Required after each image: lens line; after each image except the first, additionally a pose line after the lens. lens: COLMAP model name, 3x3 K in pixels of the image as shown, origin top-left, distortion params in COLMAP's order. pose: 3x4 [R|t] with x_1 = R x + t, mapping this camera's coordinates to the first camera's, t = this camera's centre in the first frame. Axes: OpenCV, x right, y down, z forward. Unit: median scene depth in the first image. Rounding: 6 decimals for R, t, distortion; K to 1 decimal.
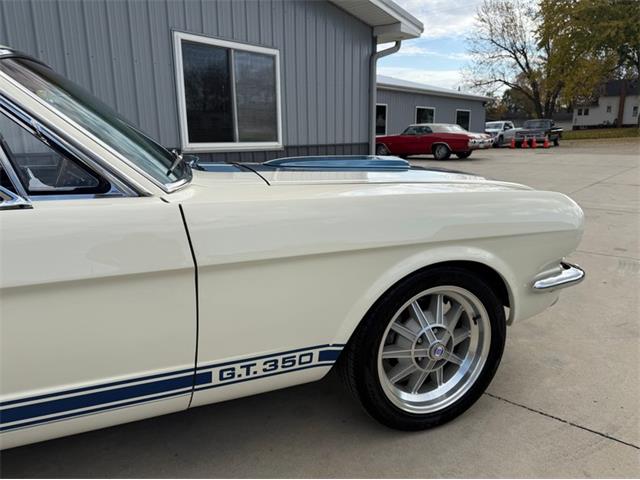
lens RADIAL K [[453.4, 0, 320.0], [0, 453.4, 240.0], [0, 0, 1]] dist [0.021154, -0.032343]
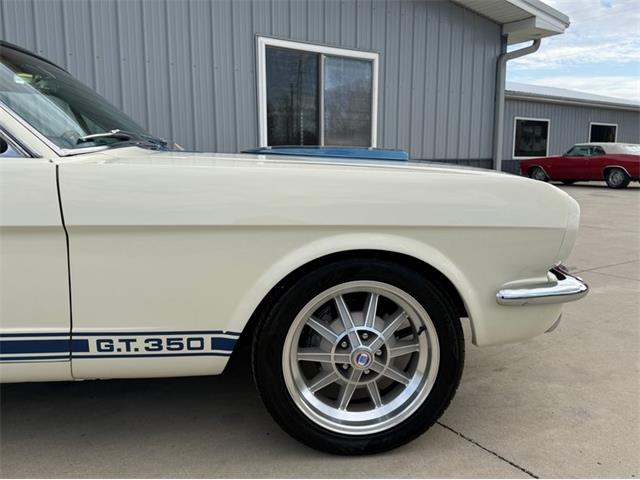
lens RADIAL K [[531.5, 0, 332.4], [0, 531.5, 236.5], [0, 0, 1]] dist [0.024422, -0.011962]
pose [[0.963628, 0.049092, -0.262700, 0.141435], [-0.071091, 0.994654, -0.074898, 0.029694], [0.257619, 0.090850, 0.961966, 0.003568]]
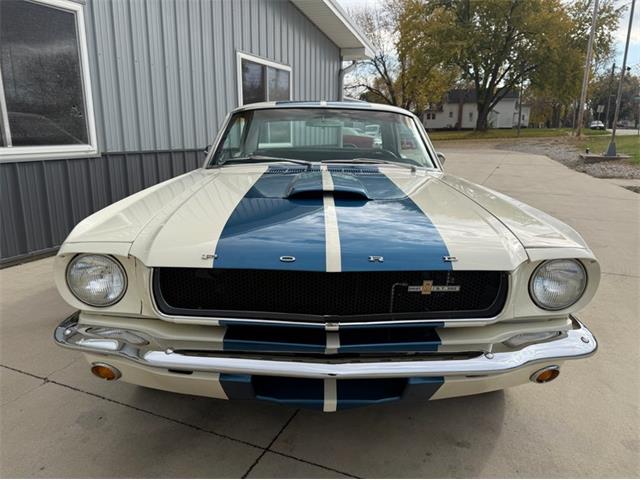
lens RADIAL K [[453.4, 0, 320.0], [0, 453.4, 240.0], [0, 0, 1]] dist [0.021154, -0.032343]
pose [[0.955219, -0.045800, 0.292332, -0.487346], [0.043581, 0.998950, 0.014102, 0.044710], [-0.292671, -0.000730, 0.956213, -0.246323]]
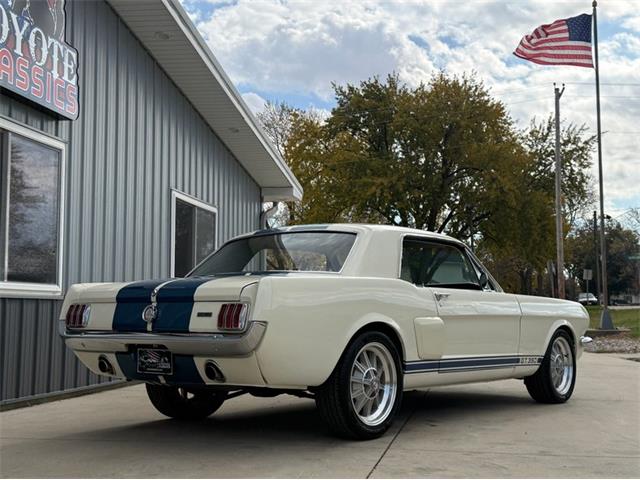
lens RADIAL K [[812.4, 0, 318.0], [0, 812.4, 238.1], [0, 0, 1]] dist [0.165758, -0.363119]
pose [[0.869913, 0.058579, 0.489713, -0.936030], [0.102667, 0.949663, -0.295974, 0.235366], [-0.482400, 0.307749, 0.820110, -0.664462]]
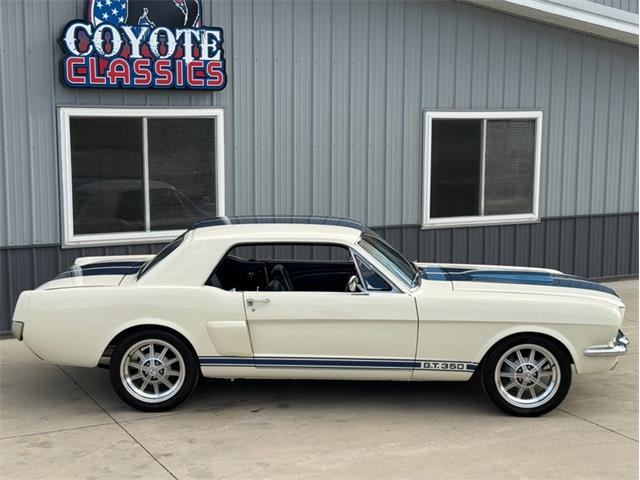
lens RADIAL K [[1039.1, 0, 320.0], [0, 1039.1, 240.0], [0, 0, 1]] dist [0.177758, -0.032719]
pose [[0.922866, 0.065979, -0.379428, 0.361691], [-0.102188, 0.991852, -0.076075, 0.027385], [0.371317, 0.108980, 0.922089, -1.197687]]
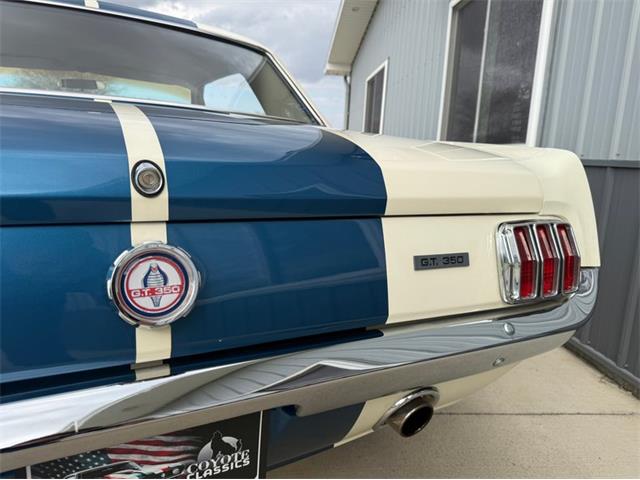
lens RADIAL K [[453.4, 0, 320.0], [0, 453.4, 240.0], [0, 0, 1]] dist [0.021154, -0.032343]
pose [[-0.107129, -0.171347, 0.979369, -0.755783], [0.191525, 0.963032, 0.189439, 0.011186], [-0.975624, 0.207868, -0.070351, 0.143868]]
